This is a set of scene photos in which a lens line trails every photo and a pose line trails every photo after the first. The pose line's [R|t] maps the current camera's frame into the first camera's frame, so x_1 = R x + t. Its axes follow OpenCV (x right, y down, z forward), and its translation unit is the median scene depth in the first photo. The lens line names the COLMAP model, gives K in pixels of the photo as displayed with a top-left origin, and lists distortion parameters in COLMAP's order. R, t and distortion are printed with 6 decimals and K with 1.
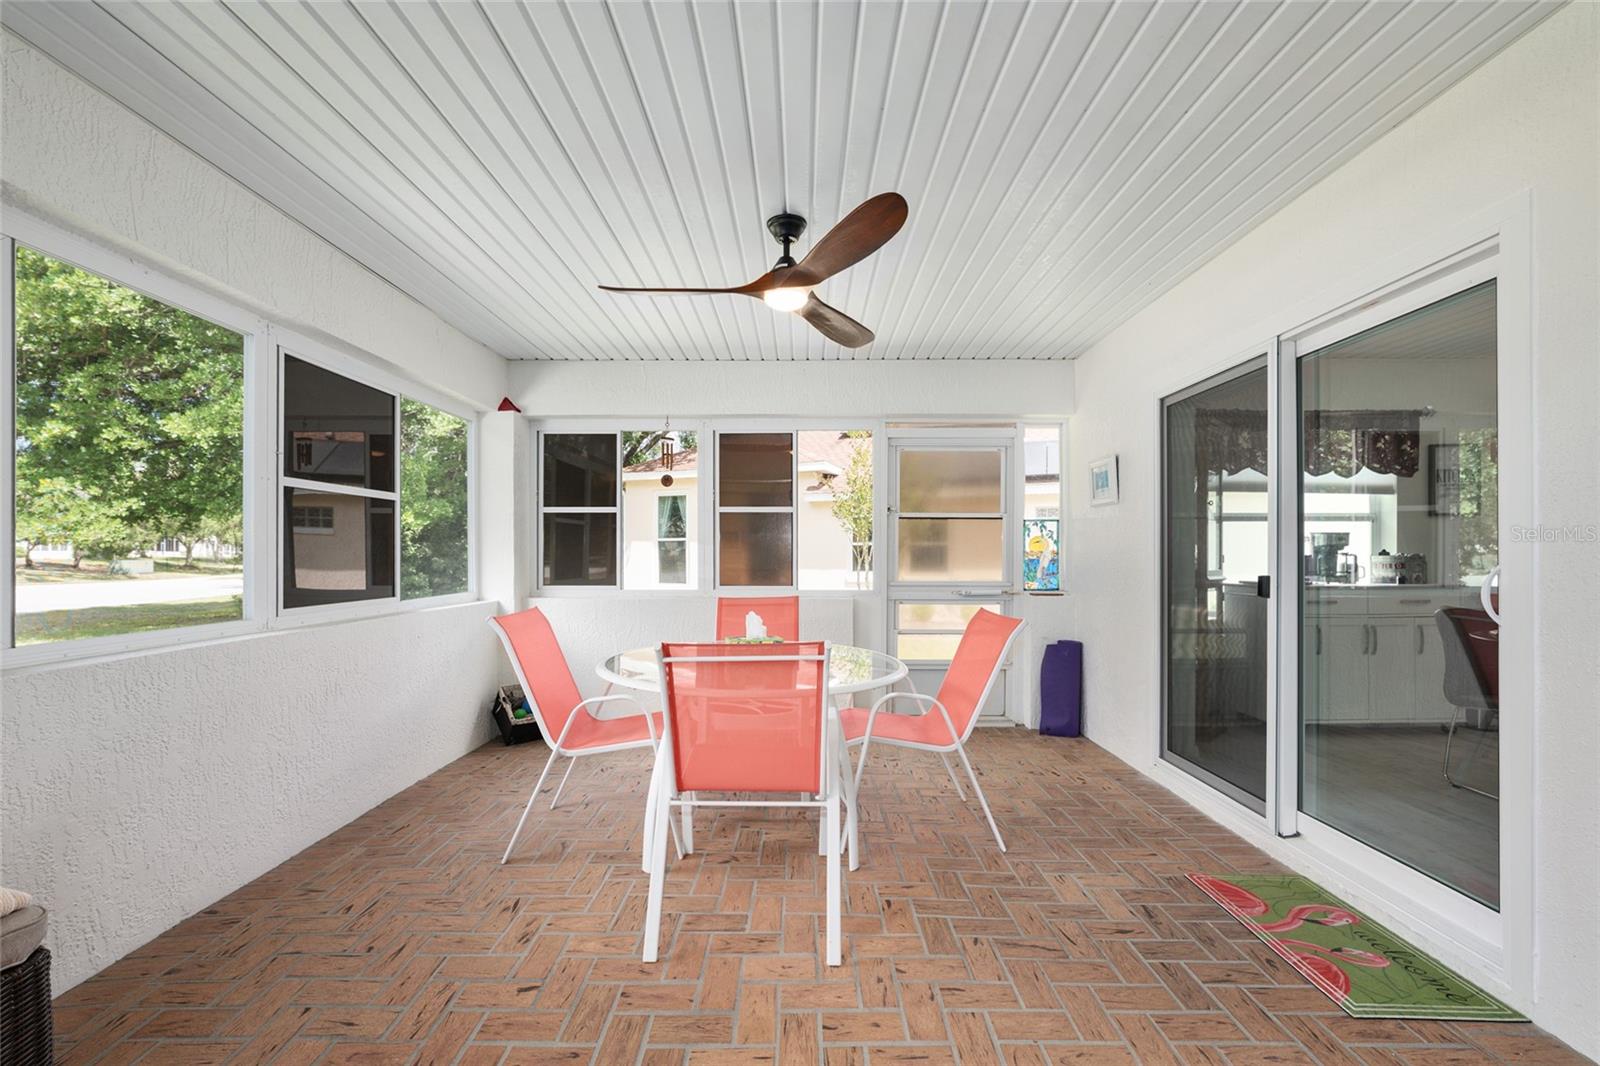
lens RADIAL K [[653.4, 0, 810.4], [0, 653.4, 553.6], [0, 0, 1]] dist [-0.018677, 0.000129]
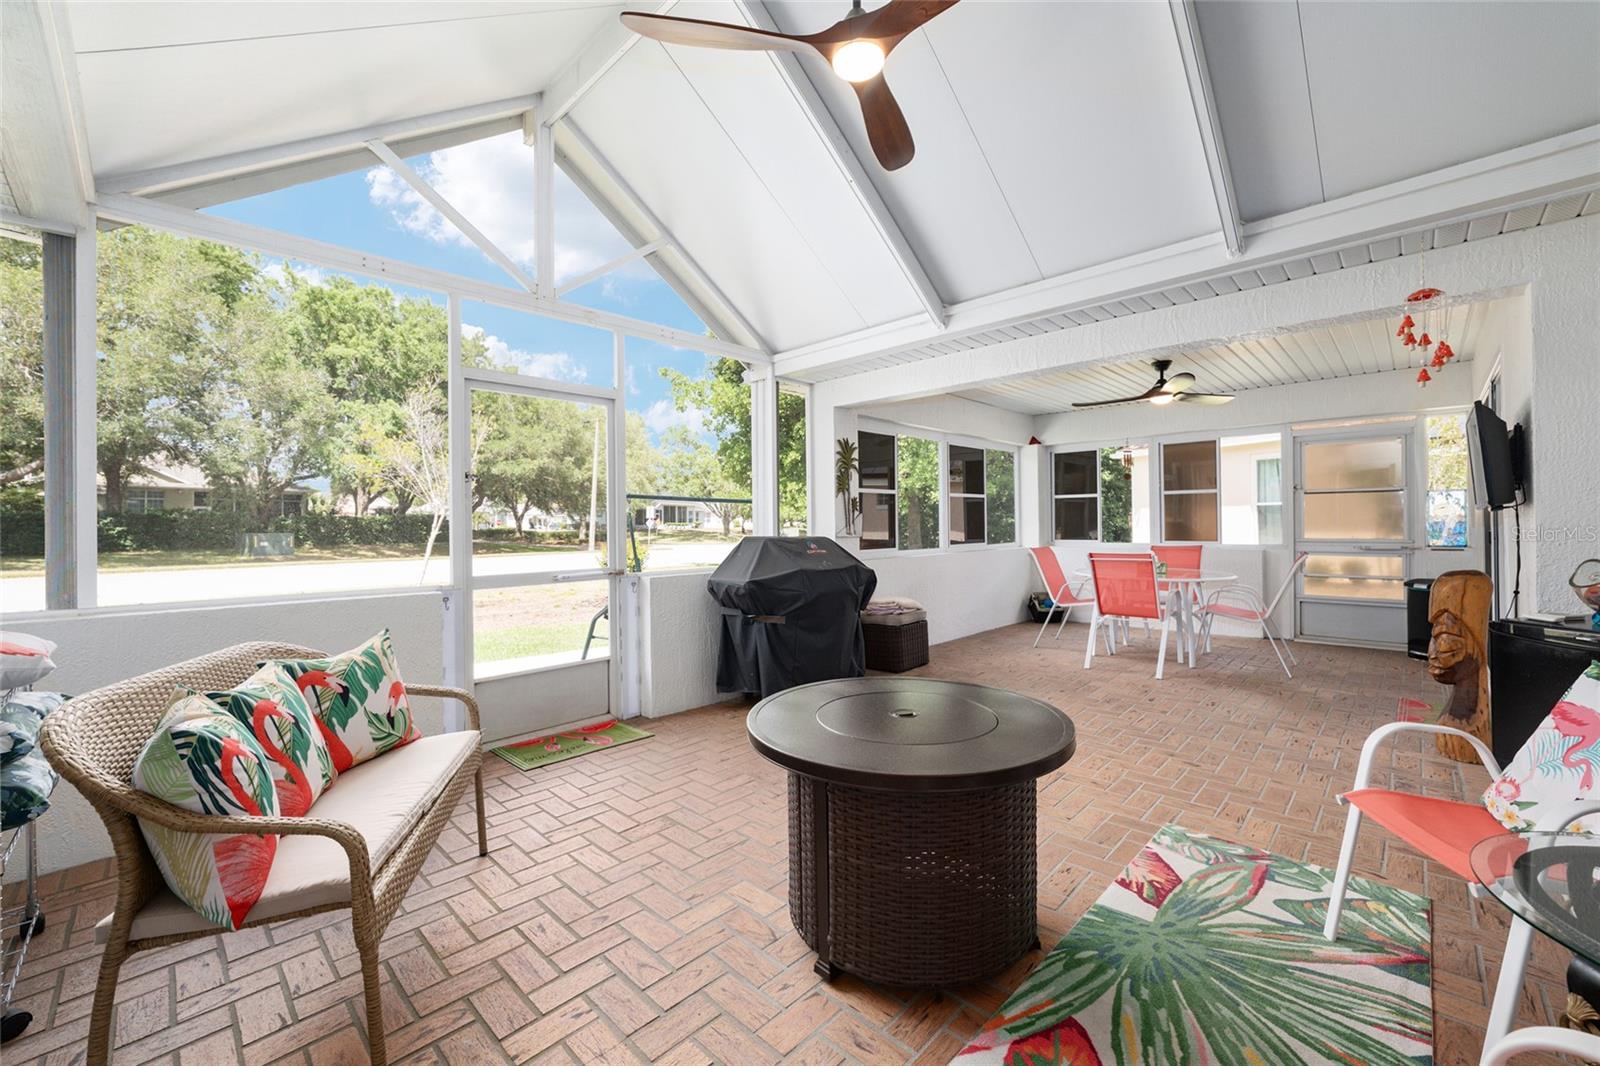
lens RADIAL K [[653.8, 0, 801.8], [0, 653.8, 525.5], [0, 0, 1]] dist [-0.013339, 0.000206]
pose [[0.713517, -0.006319, -0.700609, 0.365932], [0.011934, 0.999924, 0.003135, -0.002498], [0.700536, -0.010598, 0.713538, -0.800464]]
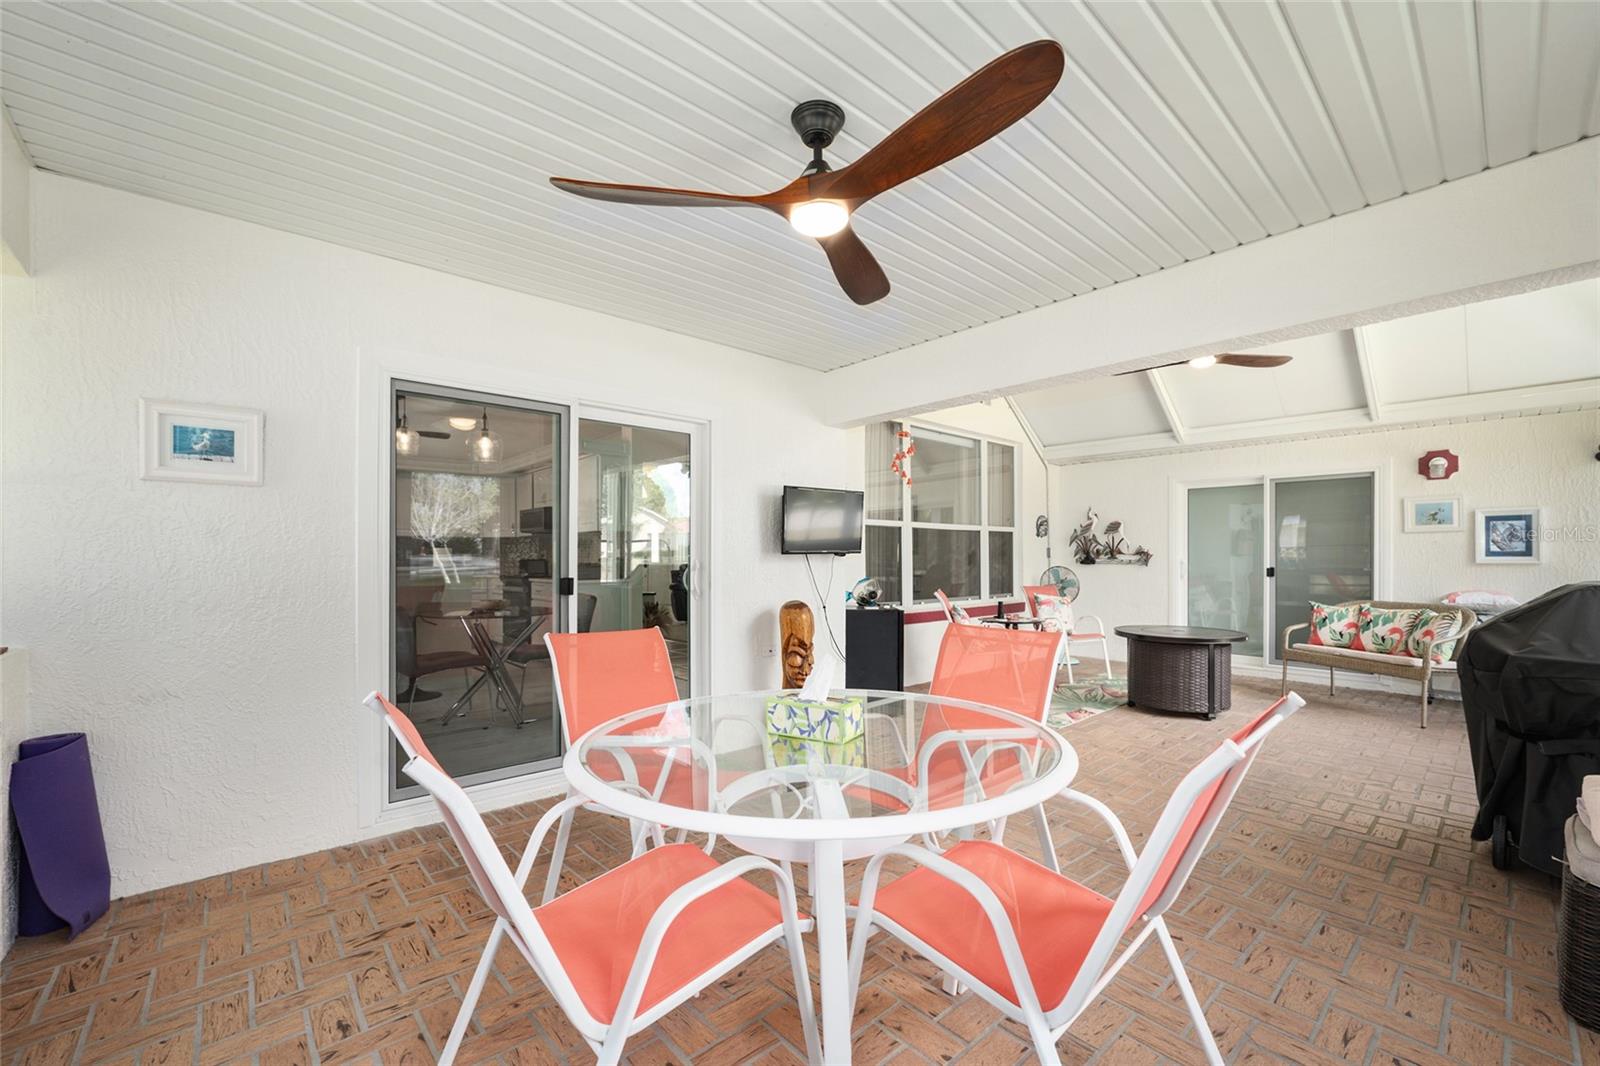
lens RADIAL K [[653.4, 0, 810.4], [0, 653.4, 553.6], [0, 0, 1]] dist [-0.018677, 0.000129]
pose [[-0.669278, 0.005038, 0.742995, -0.353838], [-0.001540, 0.999965, -0.008168, -0.000759], [-0.743010, -0.006610, -0.669247, 0.919296]]
